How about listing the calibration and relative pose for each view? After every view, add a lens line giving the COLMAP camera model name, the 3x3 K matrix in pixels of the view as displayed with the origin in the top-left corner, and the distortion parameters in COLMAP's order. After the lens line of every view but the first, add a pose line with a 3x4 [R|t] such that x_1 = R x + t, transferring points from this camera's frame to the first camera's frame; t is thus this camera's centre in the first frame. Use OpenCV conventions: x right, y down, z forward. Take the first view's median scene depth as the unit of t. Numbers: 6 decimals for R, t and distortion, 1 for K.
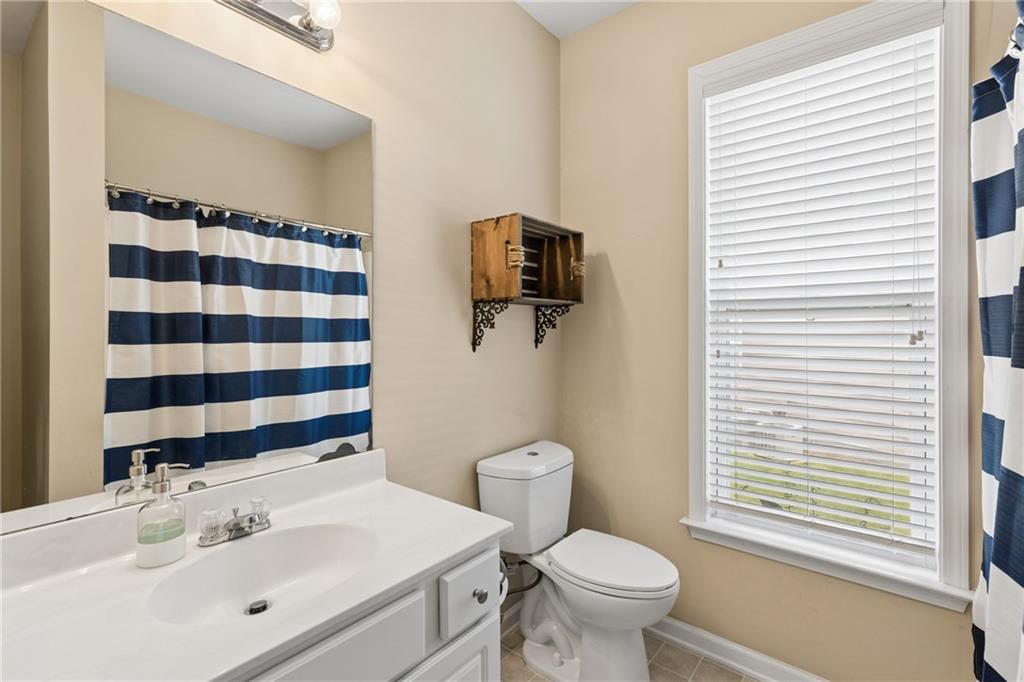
lens RADIAL K [[461.0, 0, 513.0], [0, 461.0, 339.1], [0, 0, 1]] dist [0.006666, -0.001485]
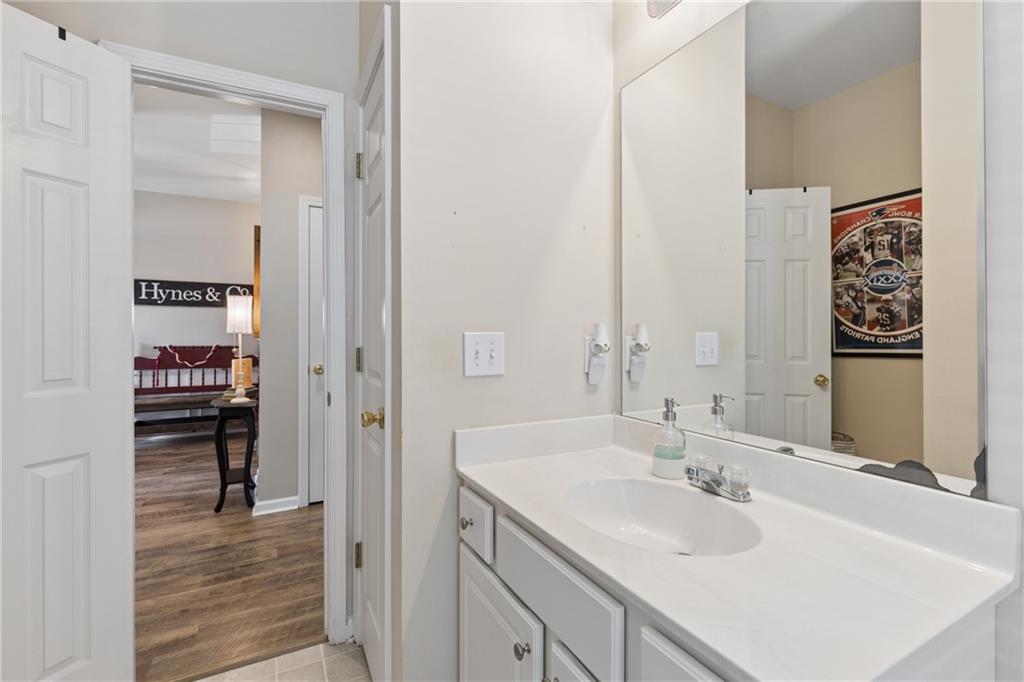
lens RADIAL K [[461.0, 0, 513.8], [0, 461.0, 336.5], [0, 0, 1]] dist [0.006666, -0.001485]
pose [[-0.396749, 0.008271, -0.917890, 0.503498], [0.001095, 0.999963, 0.008537, 0.076077], [0.917926, 0.002382, -0.396744, 0.992752]]
